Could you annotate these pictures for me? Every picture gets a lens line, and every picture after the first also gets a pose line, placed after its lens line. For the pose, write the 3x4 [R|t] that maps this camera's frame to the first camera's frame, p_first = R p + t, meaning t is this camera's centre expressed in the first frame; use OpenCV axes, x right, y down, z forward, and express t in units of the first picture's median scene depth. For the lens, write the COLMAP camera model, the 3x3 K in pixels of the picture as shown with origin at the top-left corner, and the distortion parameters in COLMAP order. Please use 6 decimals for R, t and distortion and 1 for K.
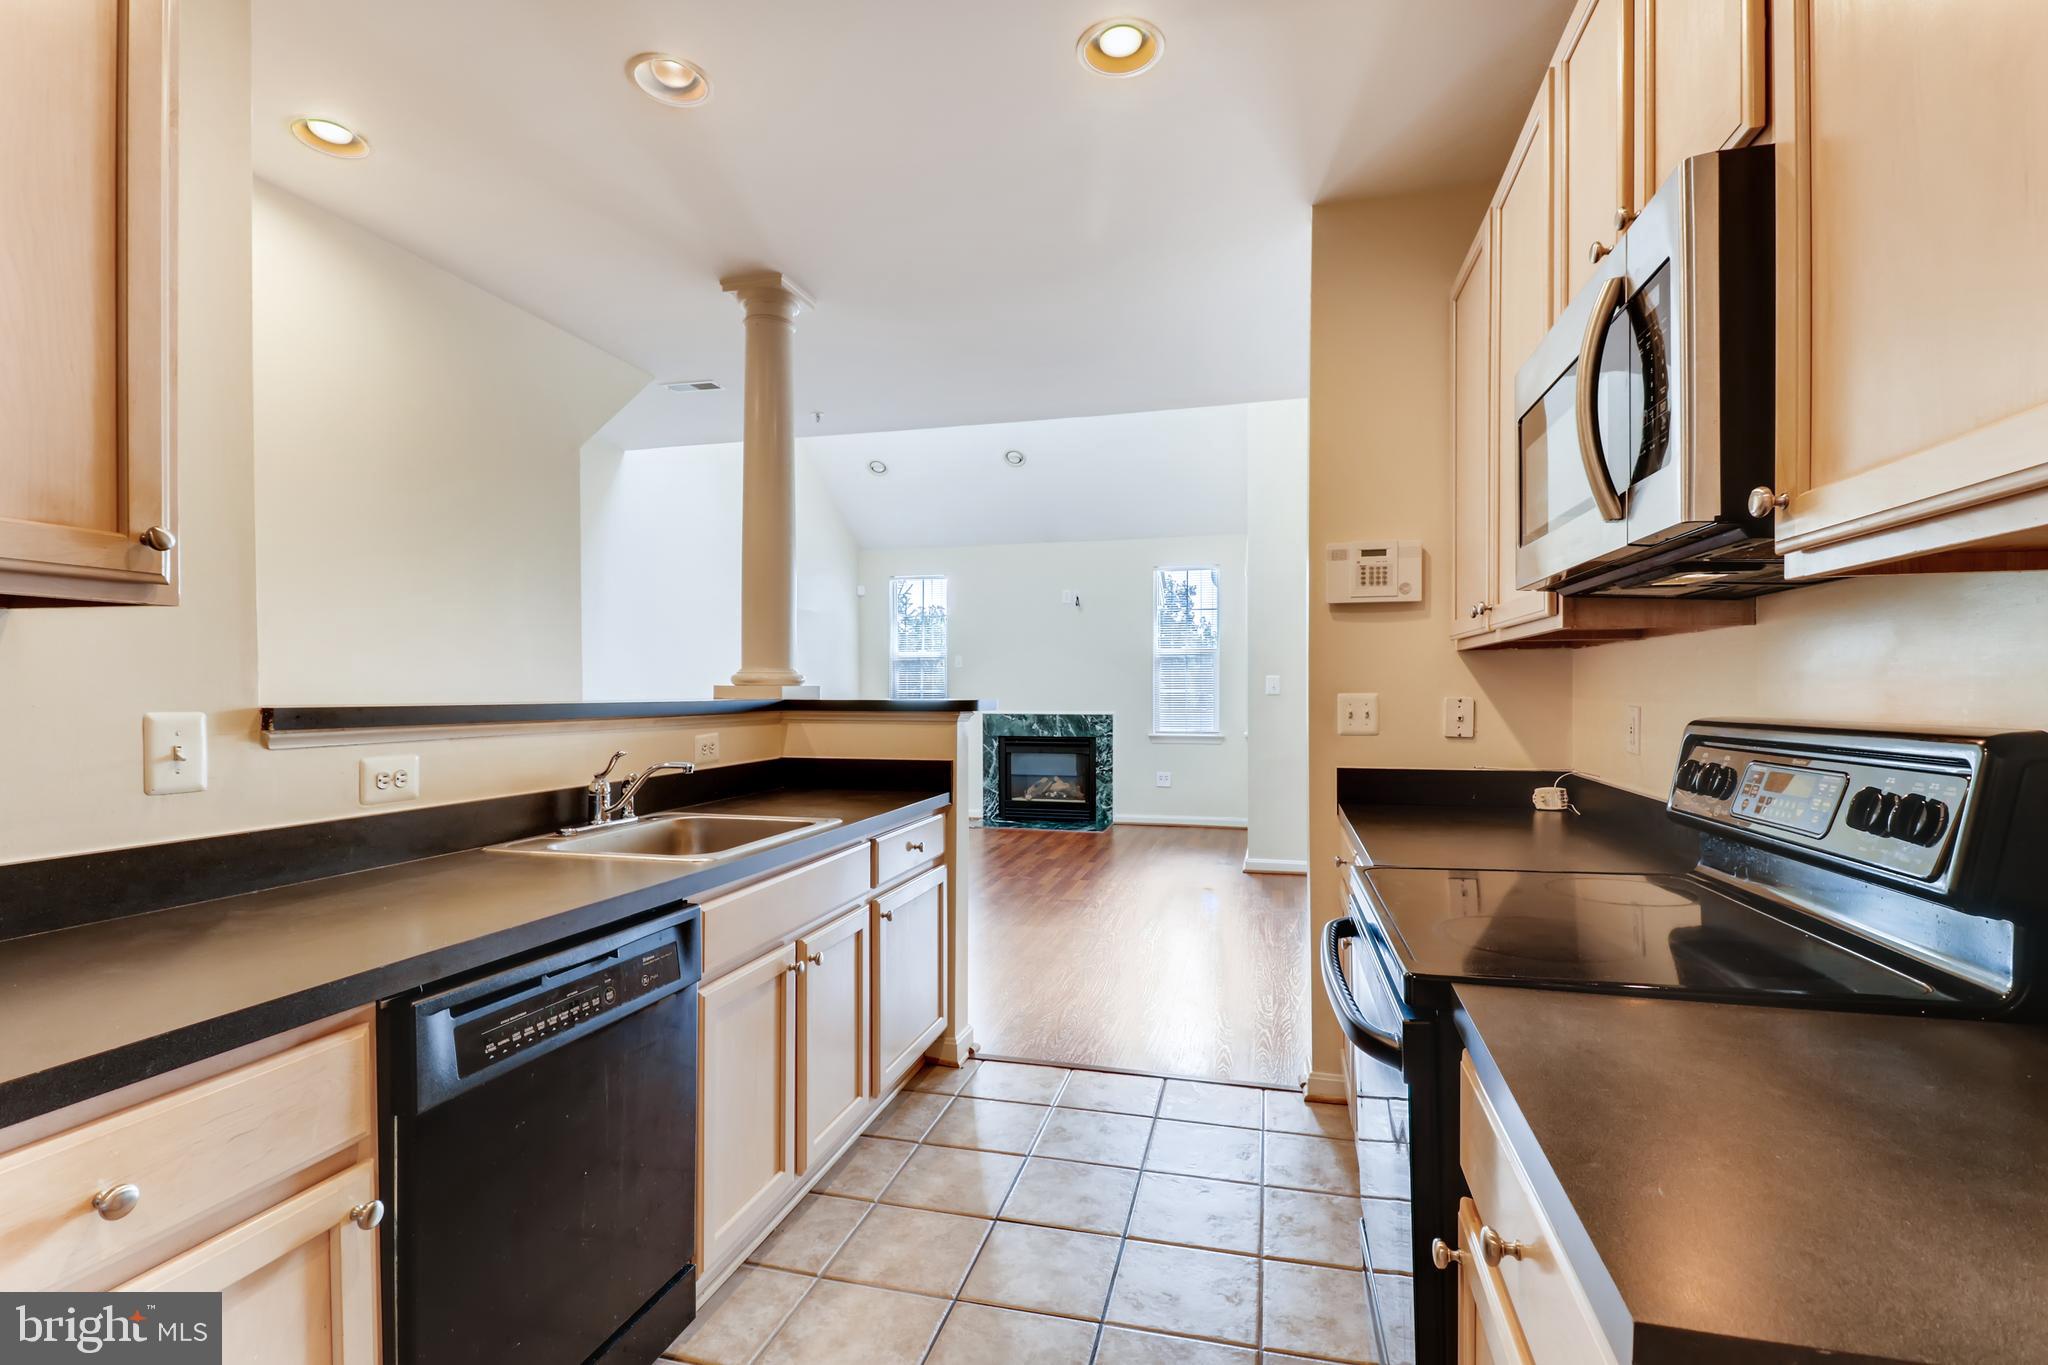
lens RADIAL K [[938.5, 0, 1022.2], [0, 938.5, 694.2], [0, 0, 1]] dist [0.024603, -0.014216]
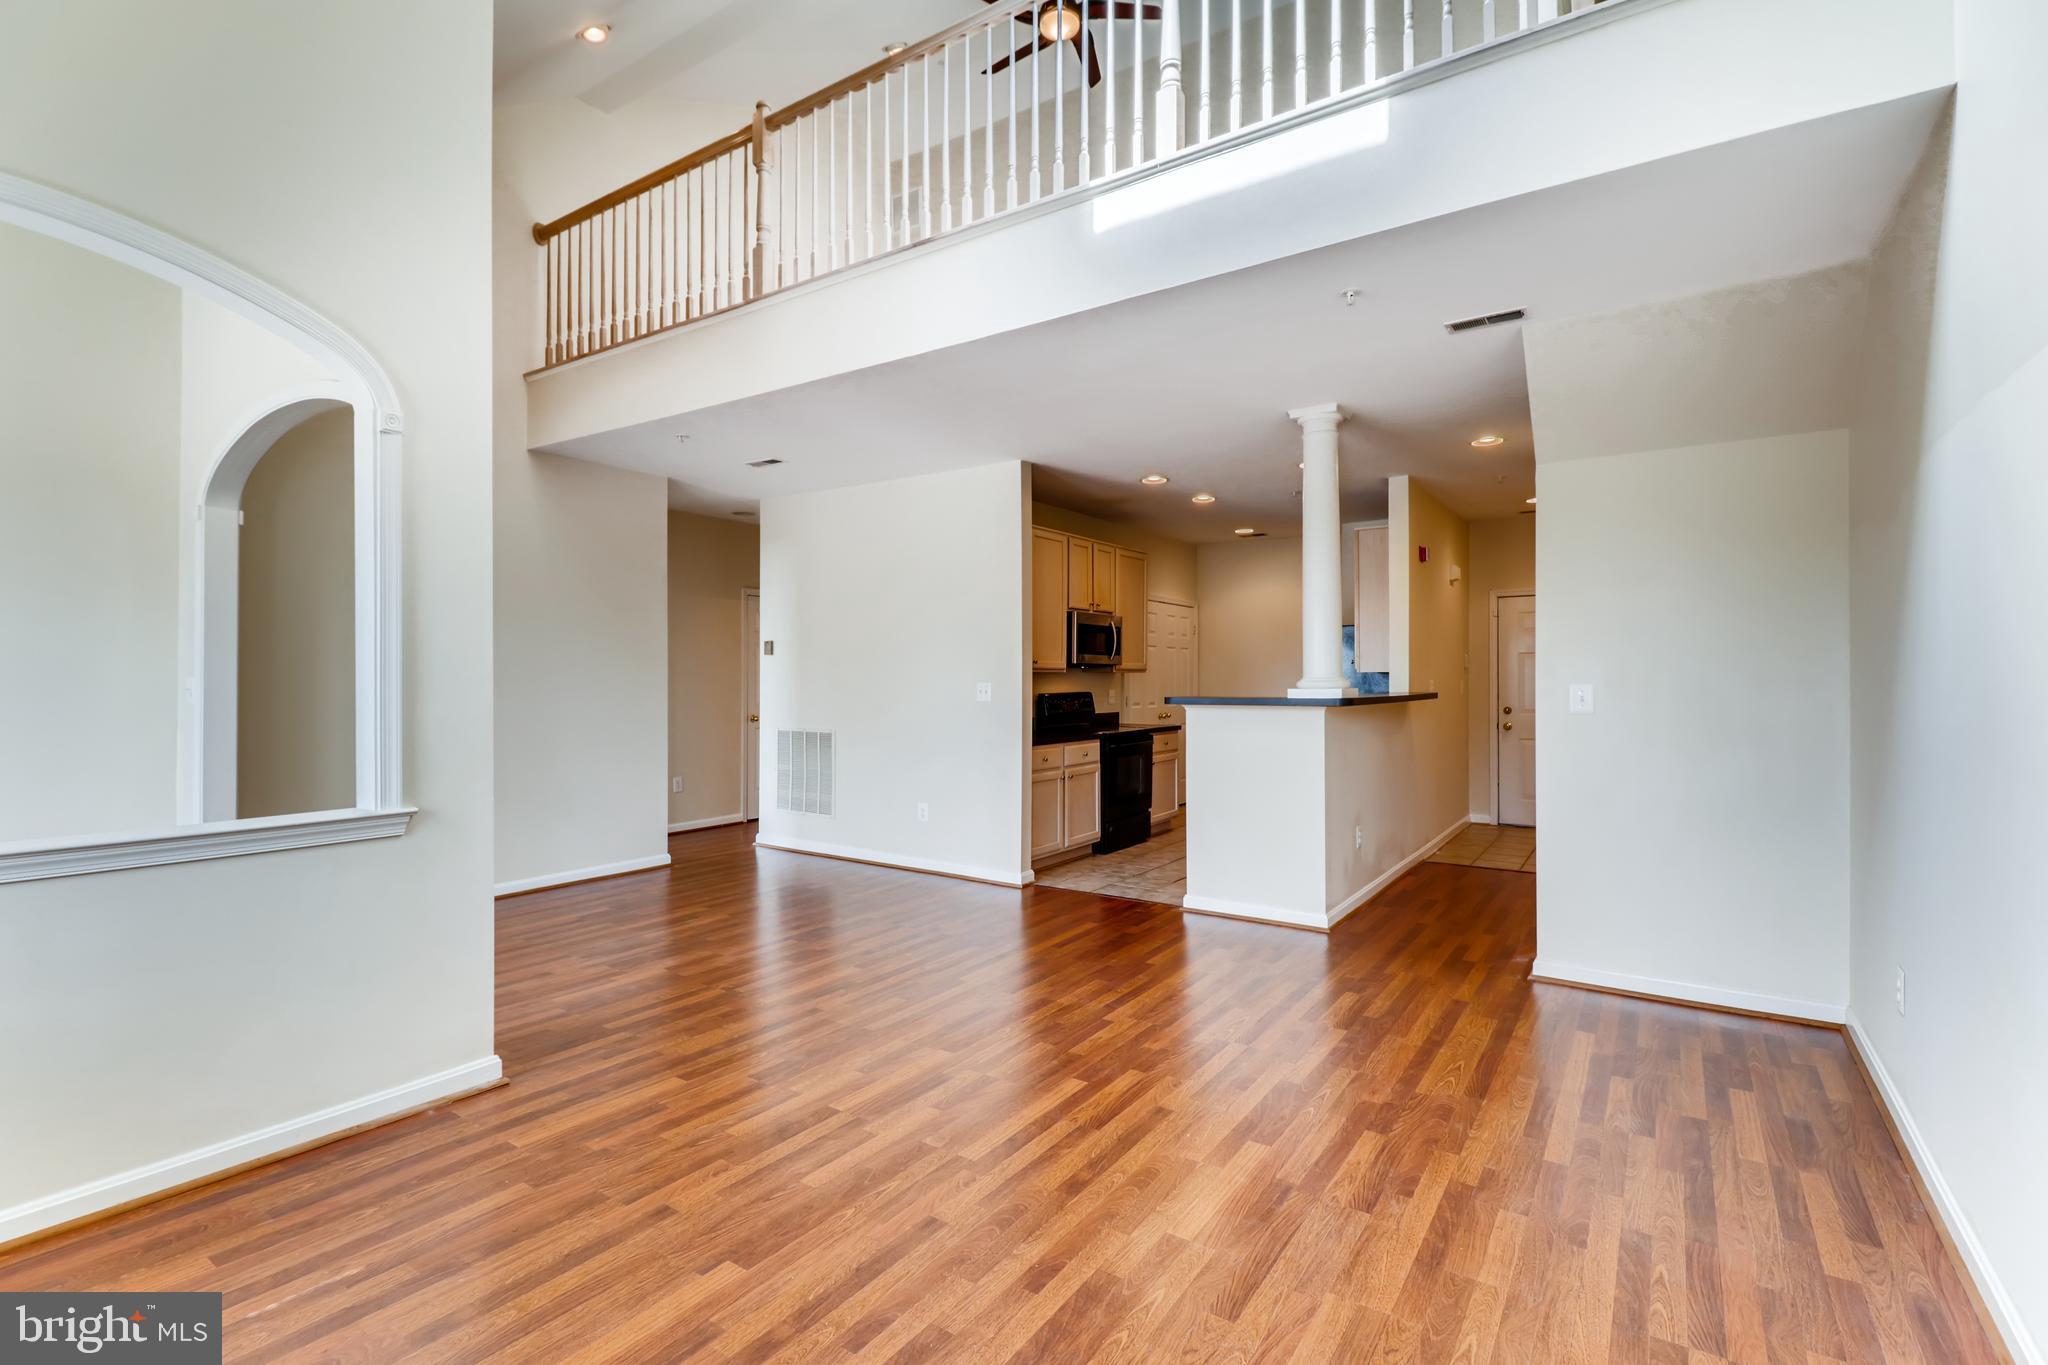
lens RADIAL K [[938.5, 0, 1028.1], [0, 938.5, 670.6], [0, 0, 1]] dist [0.024603, -0.014216]
pose [[-0.942251, 0.007747, 0.334817, -0.131636], [0.006061, 0.999963, -0.006080, -0.012361], [-0.334852, -0.003700, -0.942264, 1.009924]]
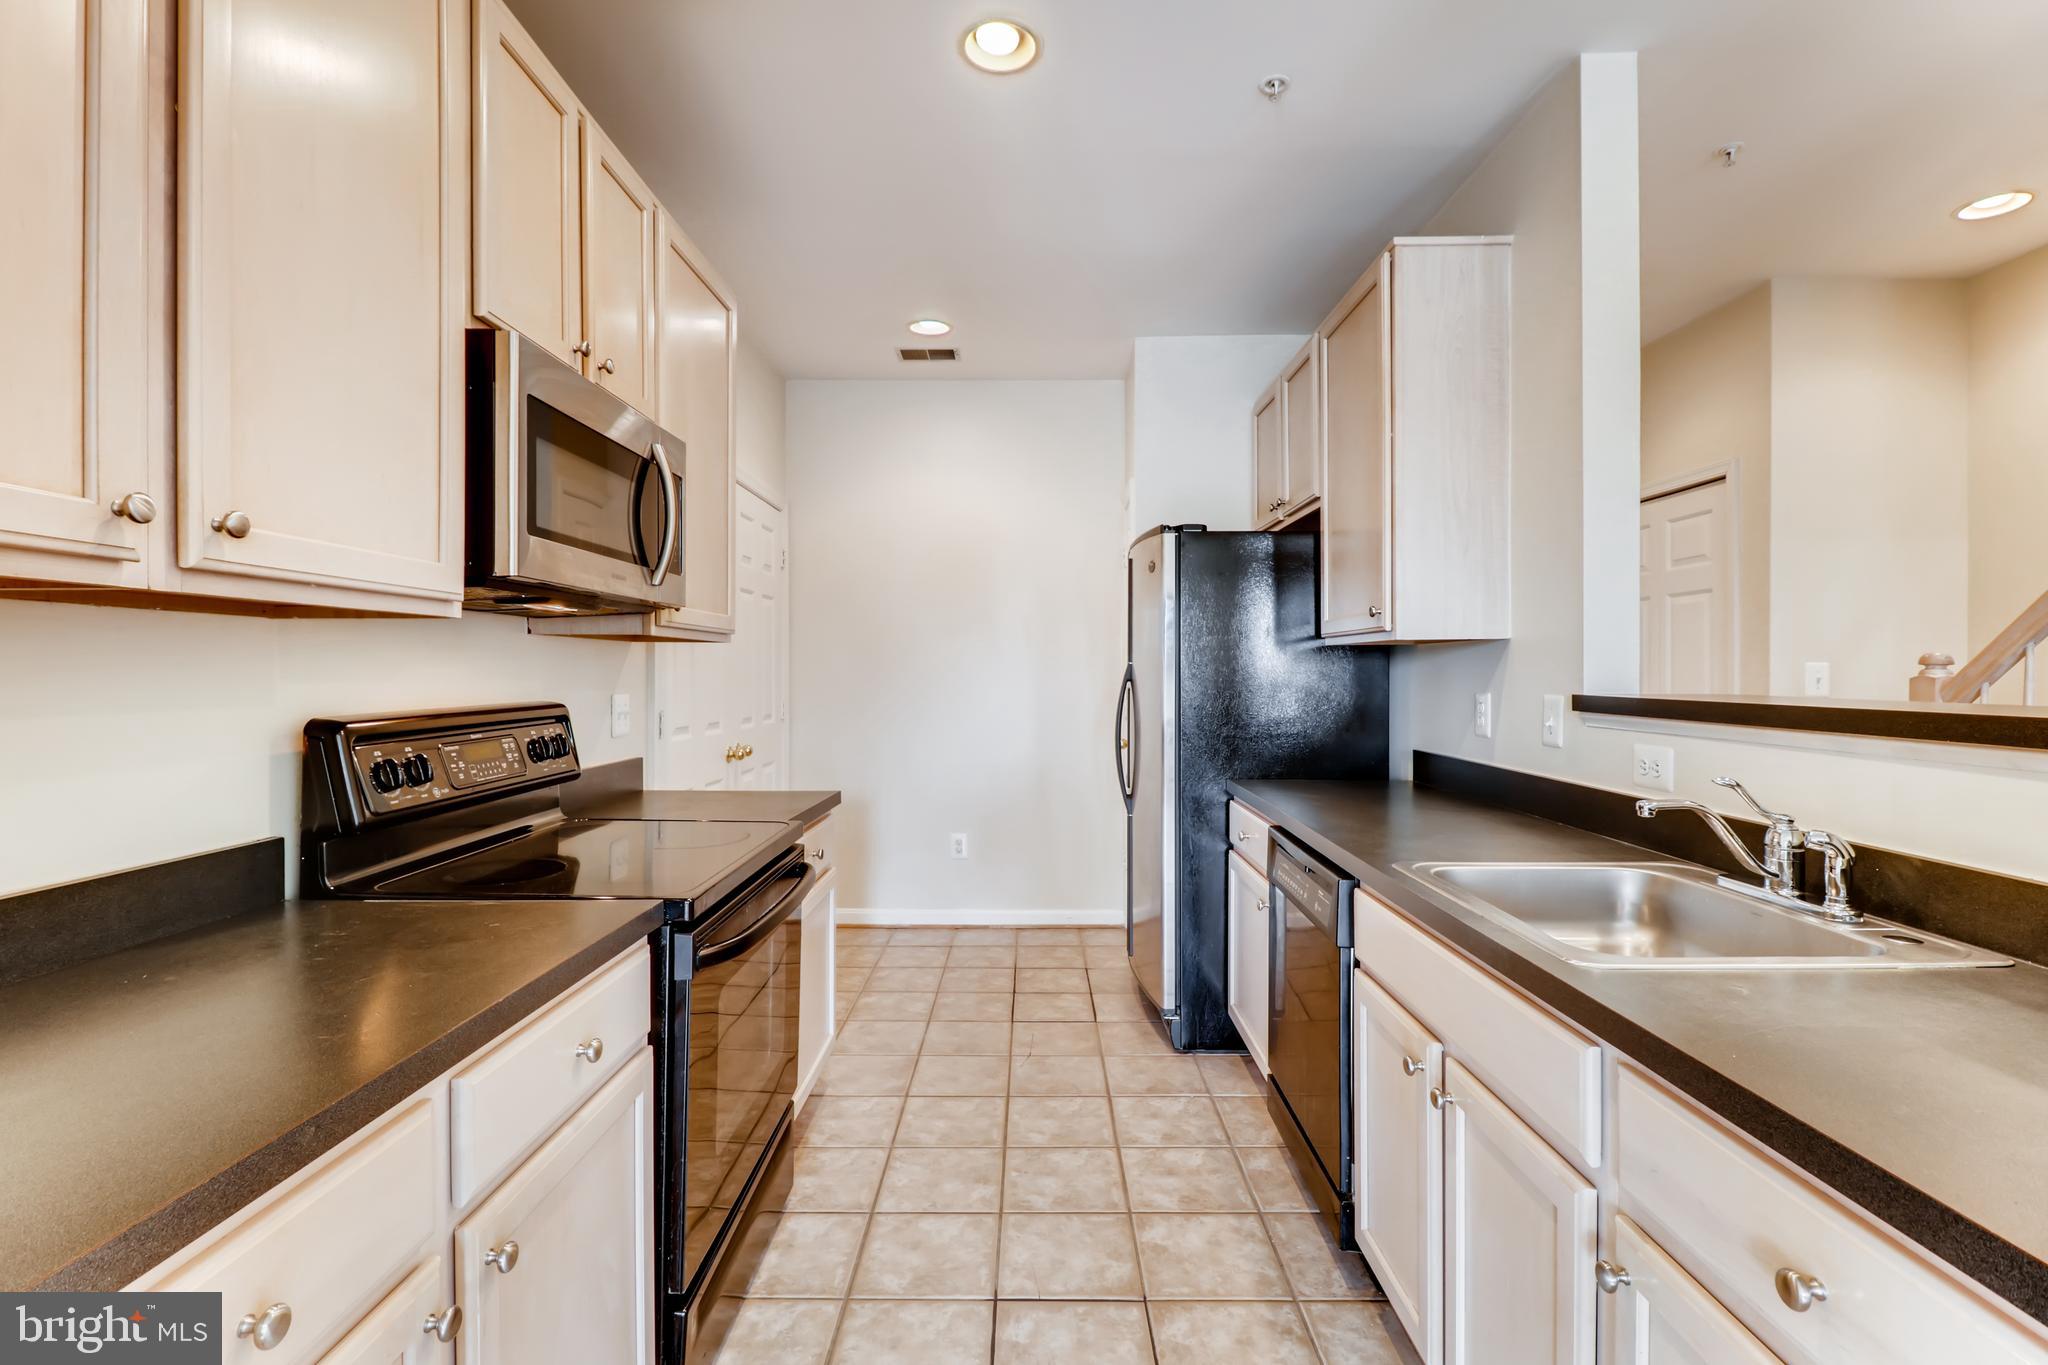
lens RADIAL K [[938.5, 0, 1037.9], [0, 938.5, 677.5], [0, 0, 1]] dist [0.024603, -0.014216]
pose [[-0.967605, 0.008411, -0.252327, 0.056538], [0.006118, 0.999933, 0.009870, -0.005476], [0.252393, 0.008007, -0.967592, 0.411041]]
